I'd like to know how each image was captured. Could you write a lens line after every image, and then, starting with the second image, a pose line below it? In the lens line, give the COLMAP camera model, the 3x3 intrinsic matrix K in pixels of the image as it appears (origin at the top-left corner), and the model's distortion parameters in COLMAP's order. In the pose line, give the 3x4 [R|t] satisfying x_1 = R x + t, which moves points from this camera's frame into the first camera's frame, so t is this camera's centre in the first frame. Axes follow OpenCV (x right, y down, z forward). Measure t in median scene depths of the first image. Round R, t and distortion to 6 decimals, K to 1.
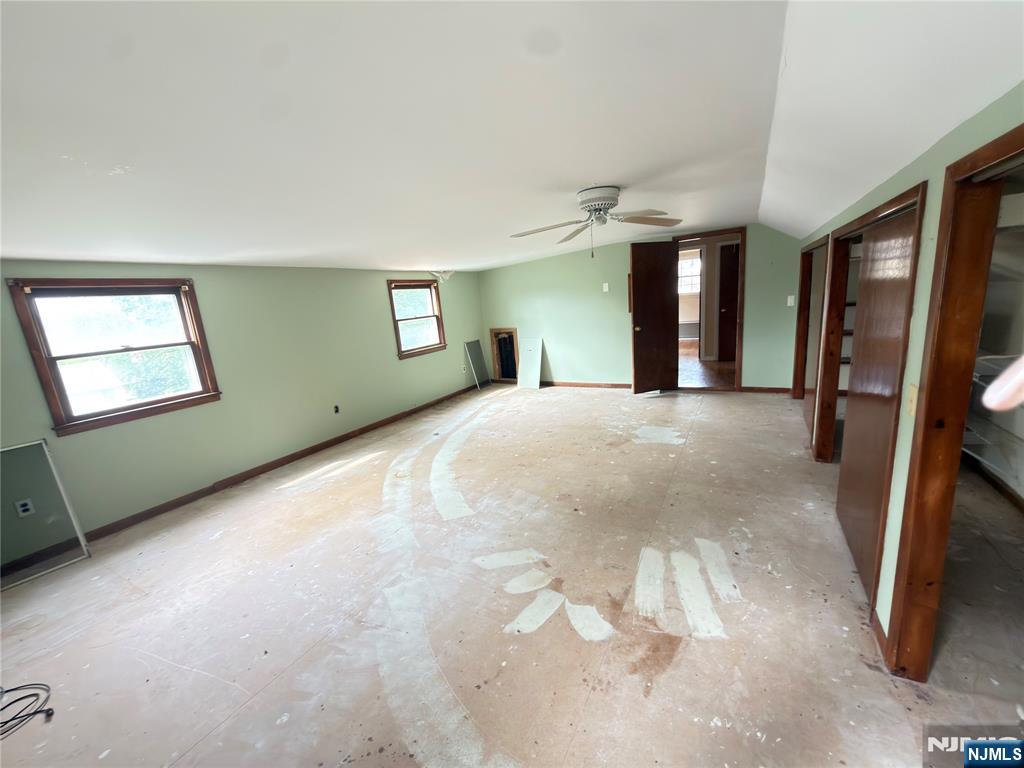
lens RADIAL K [[410.8, 0, 519.7], [0, 410.8, 389.8], [0, 0, 1]] dist [0.000769, 0.000288]
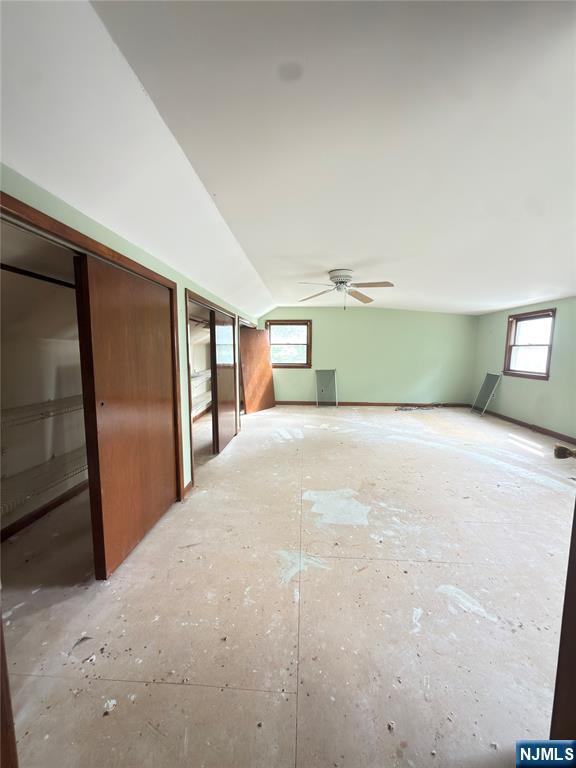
lens RADIAL K [[308.1, 0, 289.9], [0, 308.1, 384.2], [0, 0, 1]] dist [0.000769, 0.000288]
pose [[-0.897728, 0.126576, -0.421974, 0.677992], [-0.028997, 0.938783, 0.343288, -0.332929], [0.439594, 0.320415, -0.839101, 1.470349]]
